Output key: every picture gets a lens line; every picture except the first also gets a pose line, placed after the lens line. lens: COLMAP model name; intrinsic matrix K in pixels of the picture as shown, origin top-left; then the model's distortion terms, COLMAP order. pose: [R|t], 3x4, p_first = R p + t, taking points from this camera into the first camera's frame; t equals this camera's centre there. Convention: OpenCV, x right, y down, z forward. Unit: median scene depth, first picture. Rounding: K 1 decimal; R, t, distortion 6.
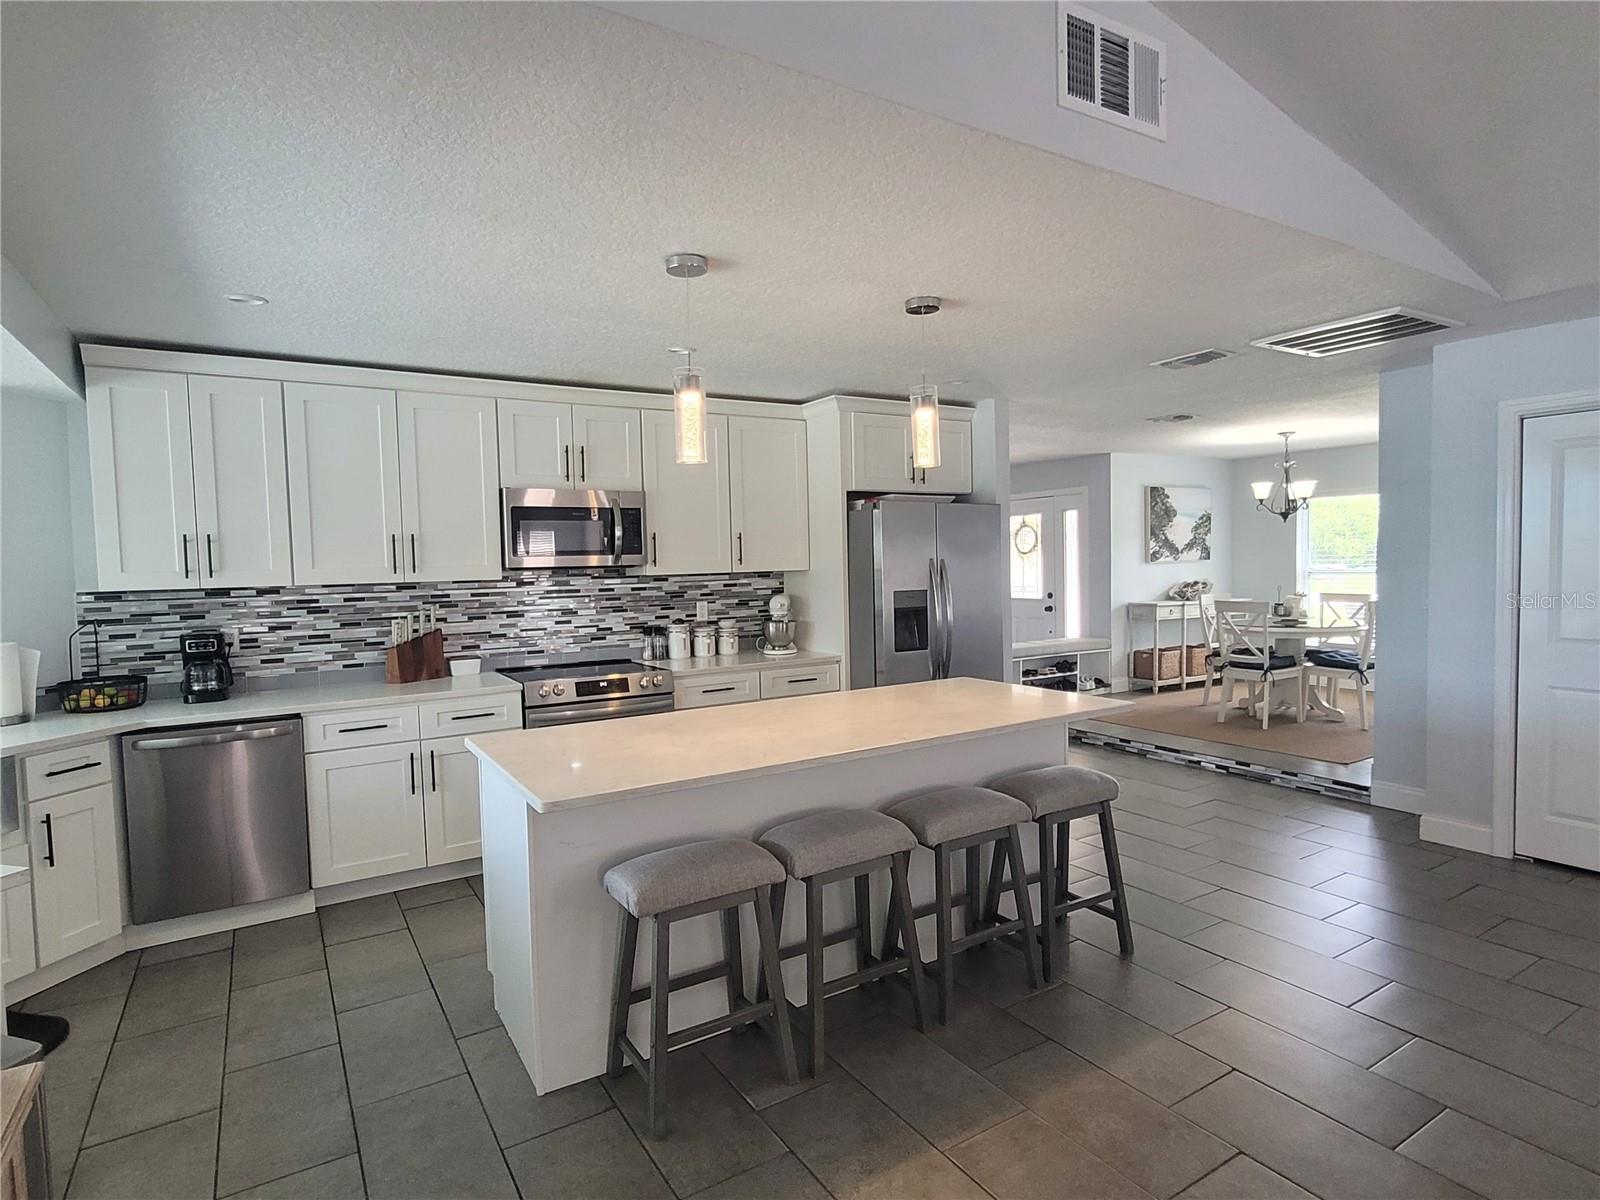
lens RADIAL K [[869.1, 0, 791.0], [0, 869.1, 605.1], [0, 0, 1]] dist [-0.002806, 0.001917]
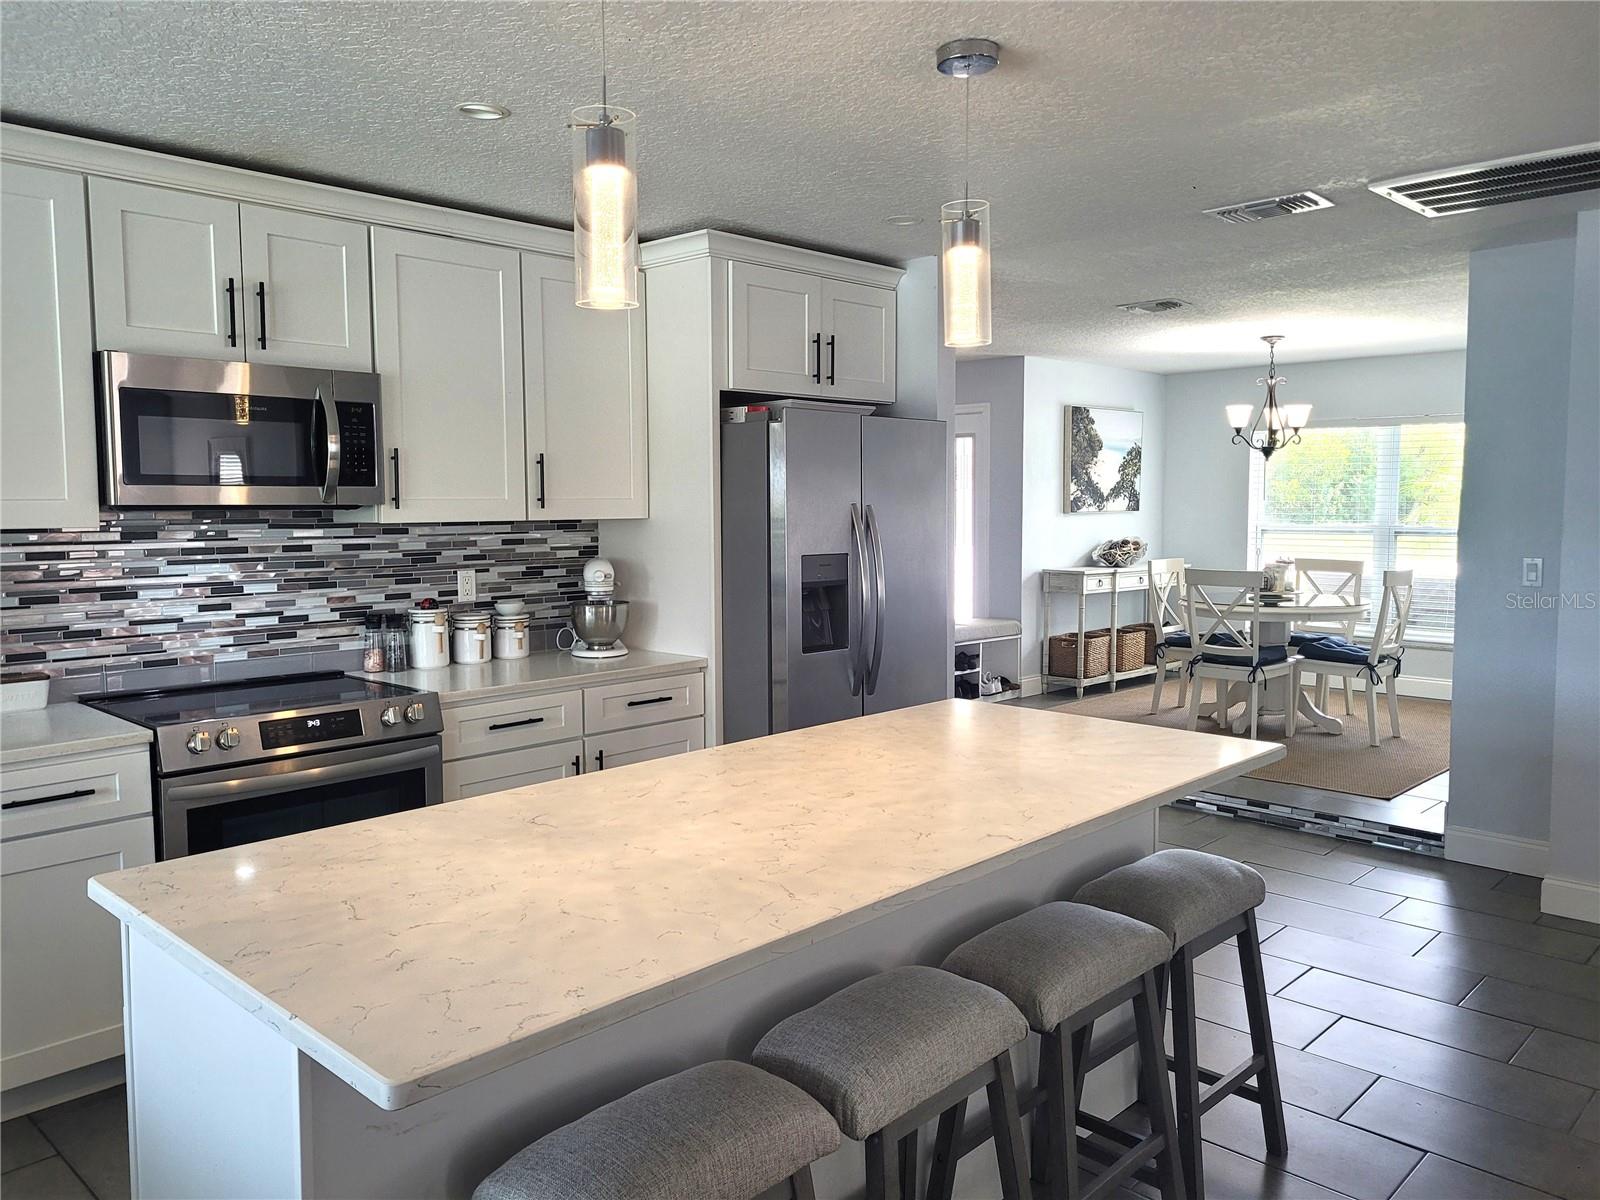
lens RADIAL K [[1216.6, 0, 798.7], [0, 1216.6, 588.8], [0, 0, 1]] dist [0.044126, -0.016939]
pose [[0.967659, 0.001044, 0.252259, -0.099040], [-0.005985, 0.999805, 0.018818, -0.008370], [-0.252190, -0.019720, 0.967477, 0.156039]]
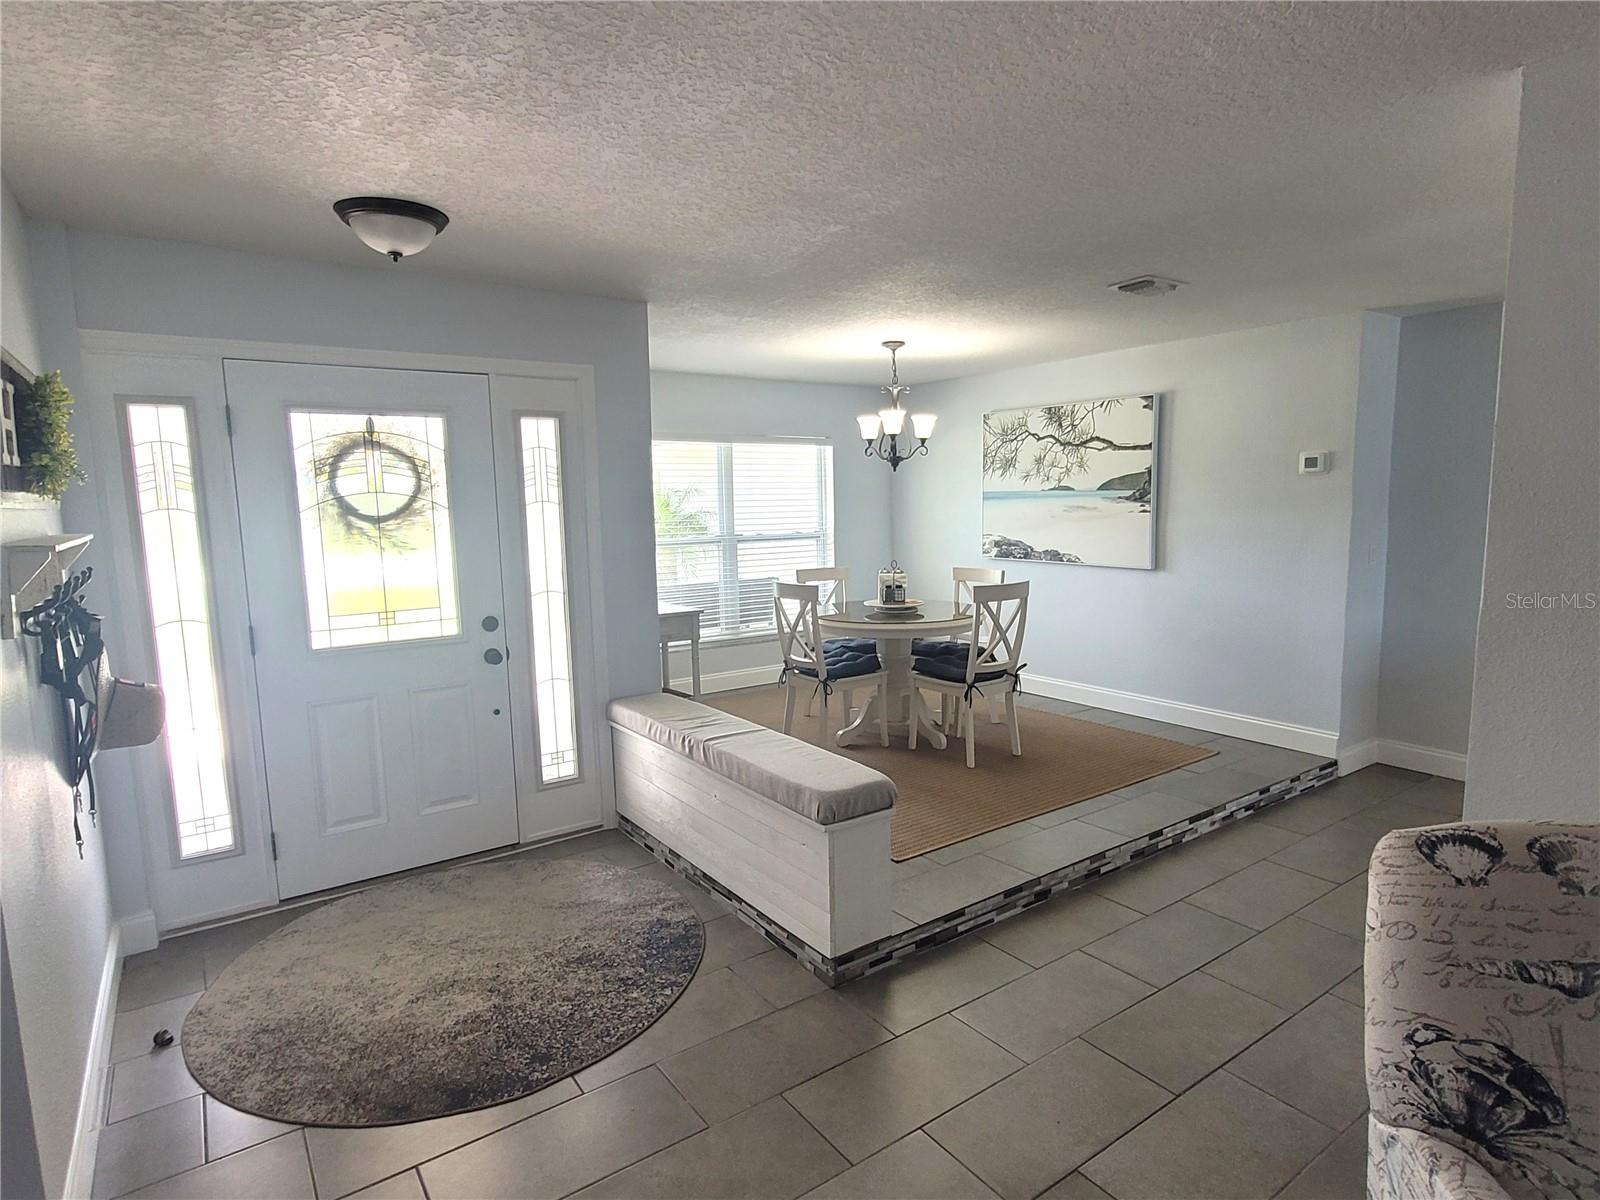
lens RADIAL K [[869.1, 0, 801.5], [0, 869.1, 605.7], [0, 0, 1]] dist [-0.002806, 0.001917]
pose [[-0.062754, -0.087222, 0.994210, -0.165550], [0.073561, 0.993060, 0.091765, -0.066902], [-0.995314, 0.078894, -0.055902, 1.271968]]
